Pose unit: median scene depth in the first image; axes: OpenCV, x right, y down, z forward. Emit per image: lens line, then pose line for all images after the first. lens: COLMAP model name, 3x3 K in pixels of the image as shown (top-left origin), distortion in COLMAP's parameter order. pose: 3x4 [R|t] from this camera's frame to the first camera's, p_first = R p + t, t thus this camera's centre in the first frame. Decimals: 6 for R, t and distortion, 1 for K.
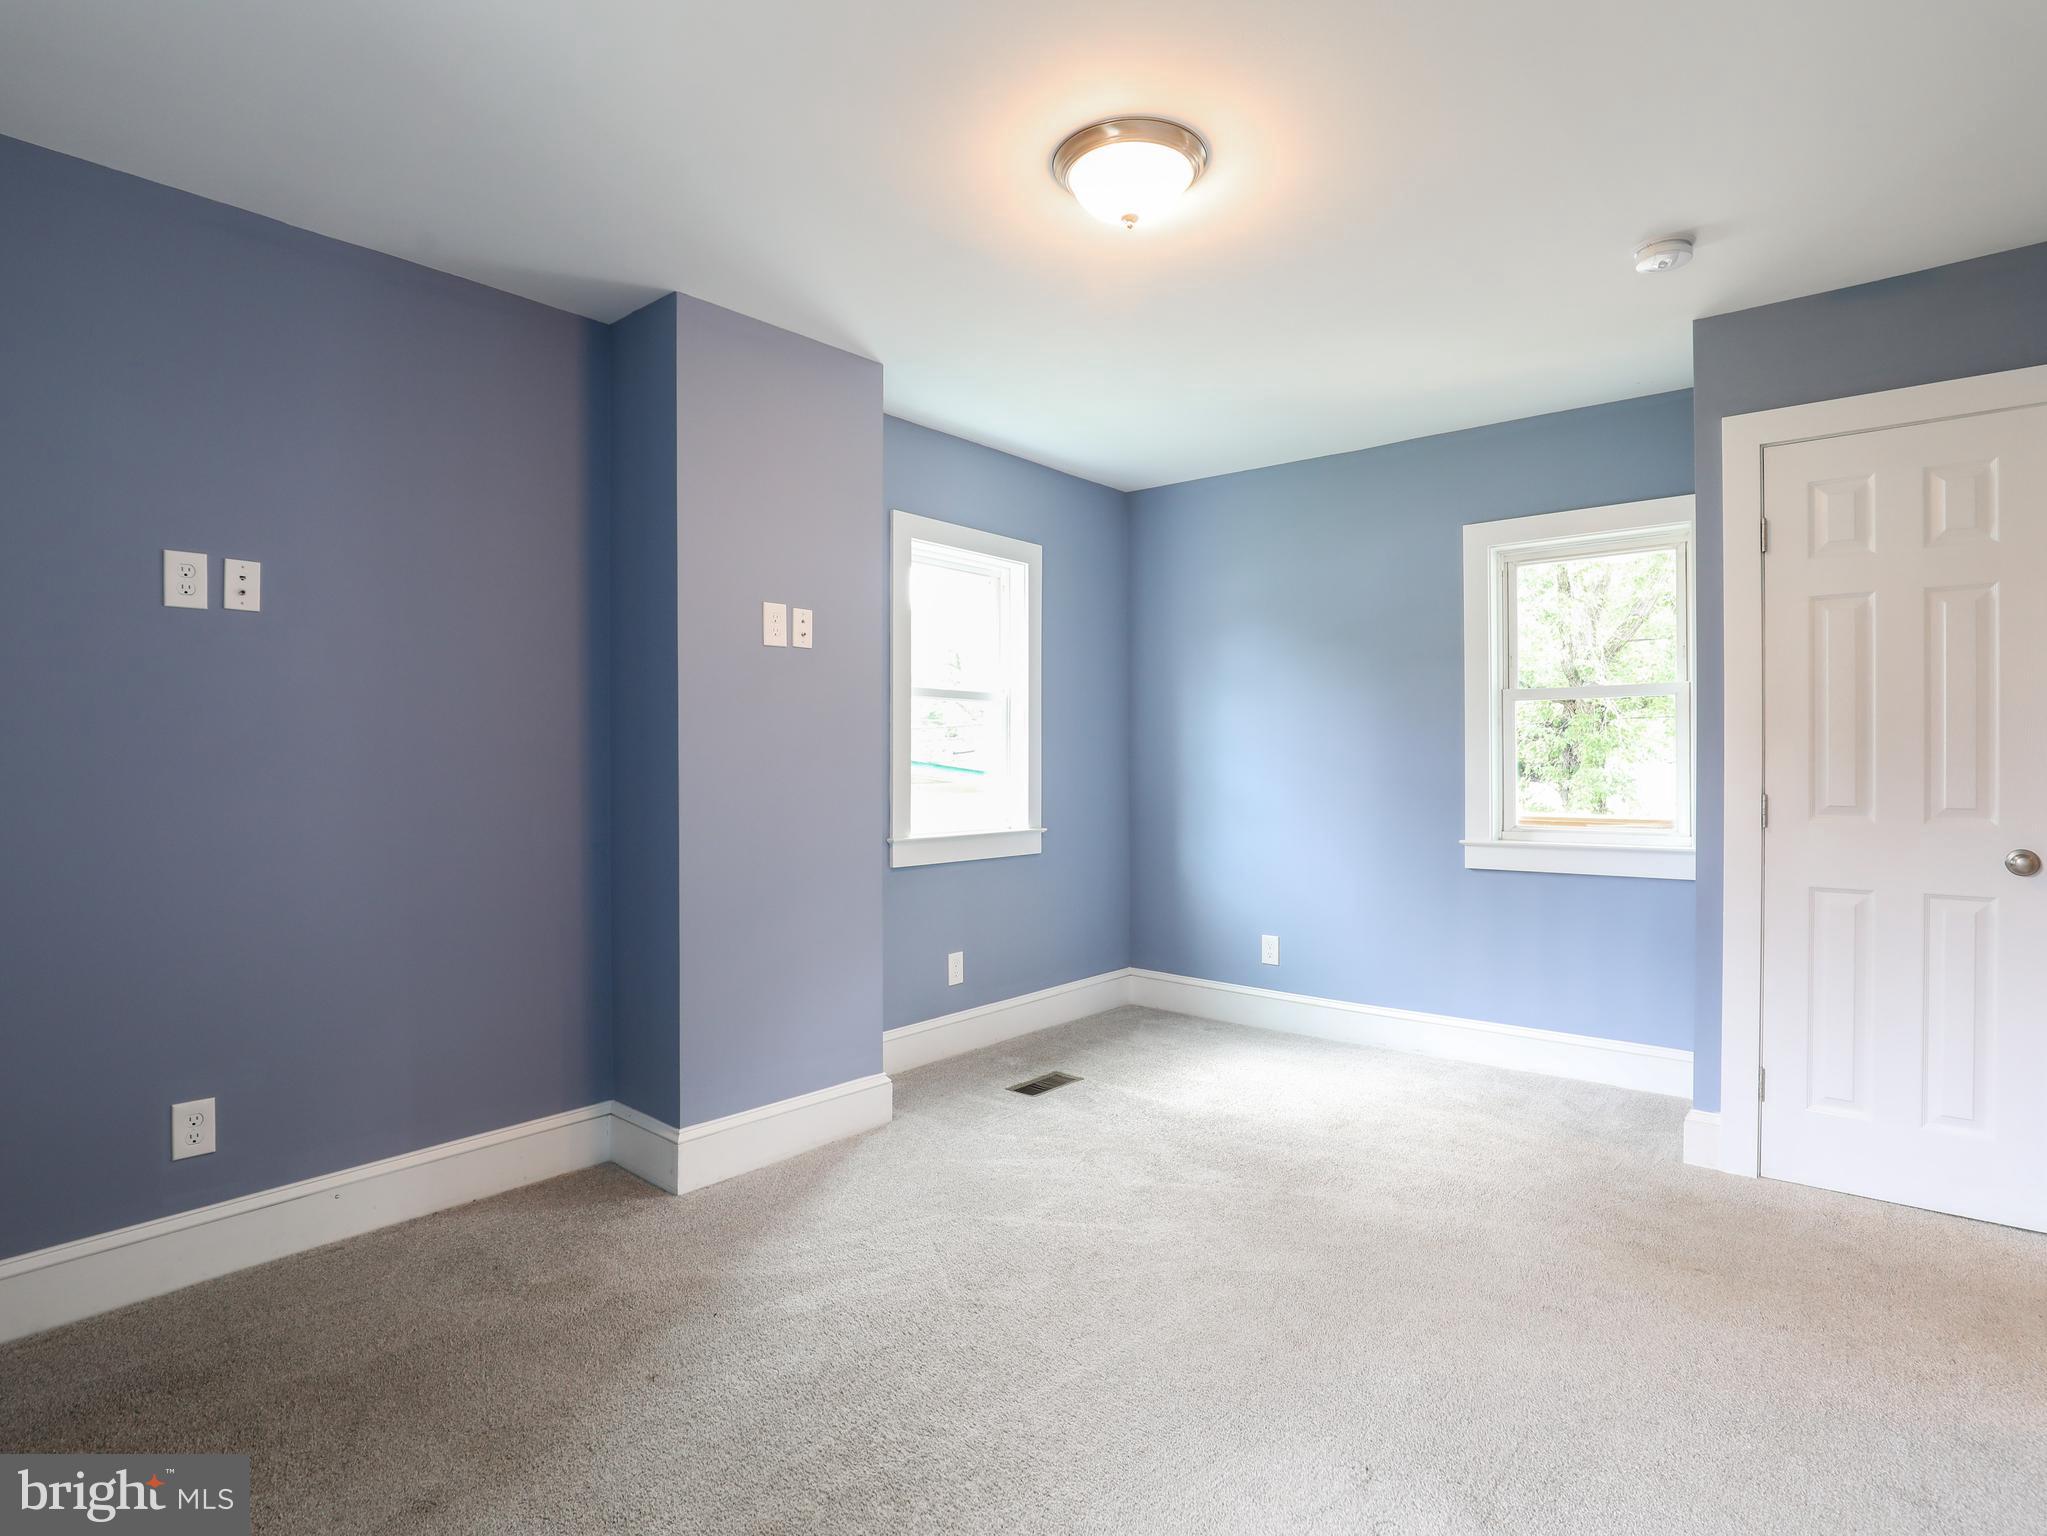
lens RADIAL K [[1052.2, 0, 1002.9], [0, 1052.2, 772.8], [0, 0, 1]] dist [-0.037716, 0.004990]
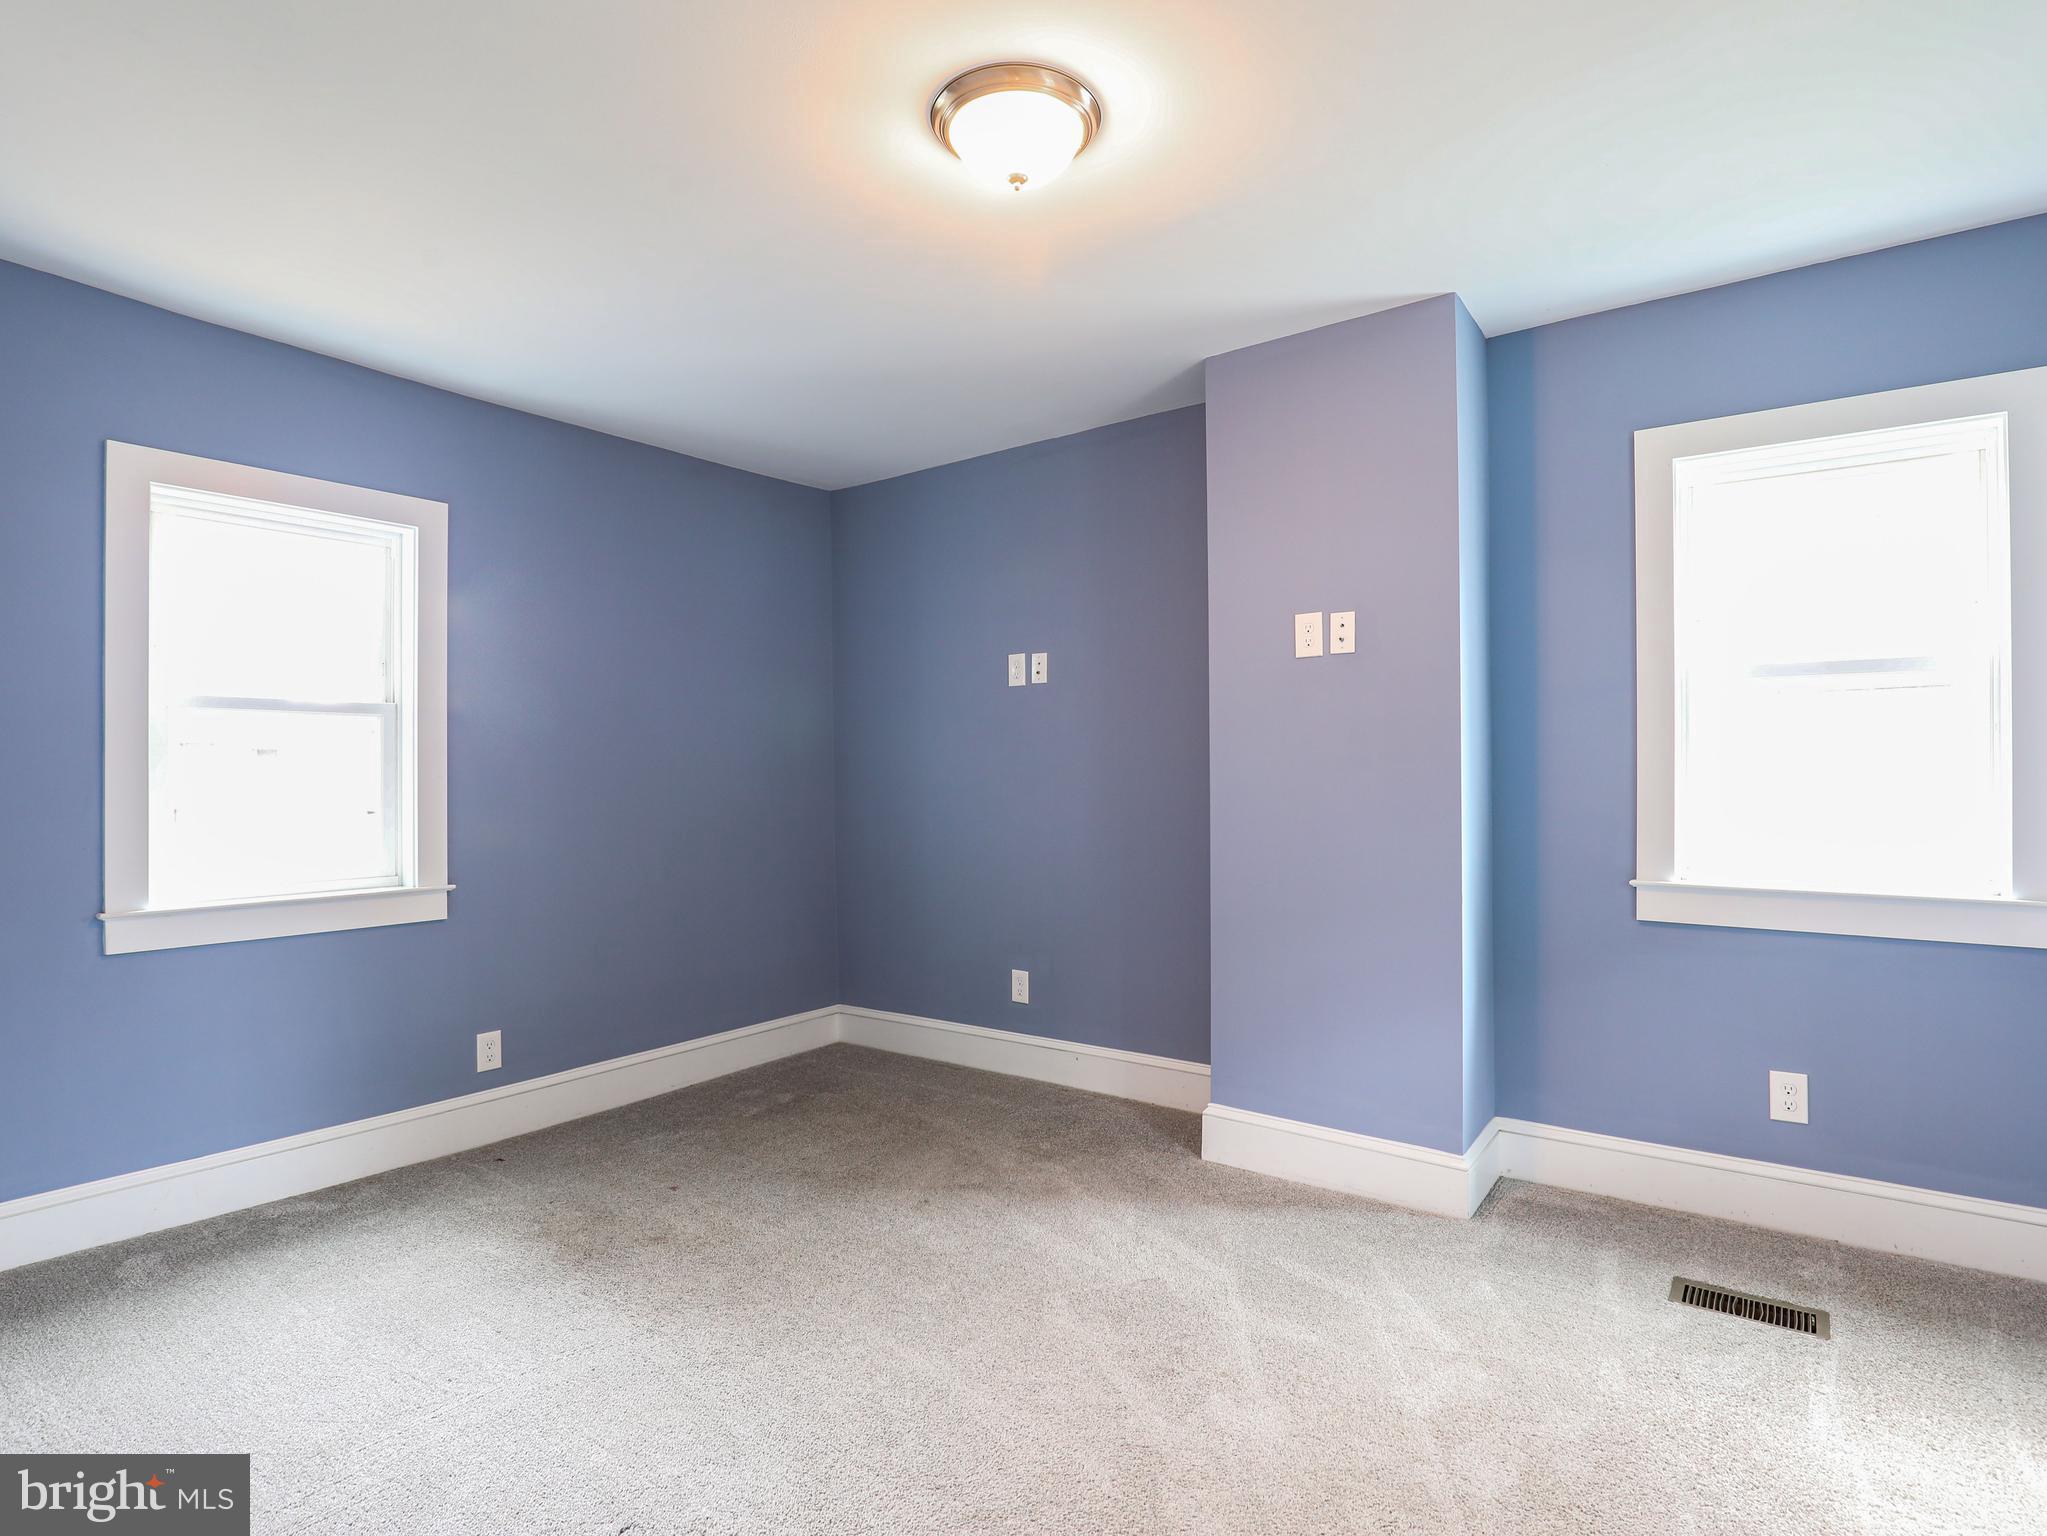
lens RADIAL K [[1052.2, 0, 1015.4], [0, 1052.2, 775.1], [0, 0, 1]] dist [-0.037716, 0.004990]
pose [[0.066058, 0.011673, -0.997747, 0.734856], [0.002811, 0.999925, 0.011884, -0.023699], [0.997812, -0.003590, 0.066020, 0.661420]]
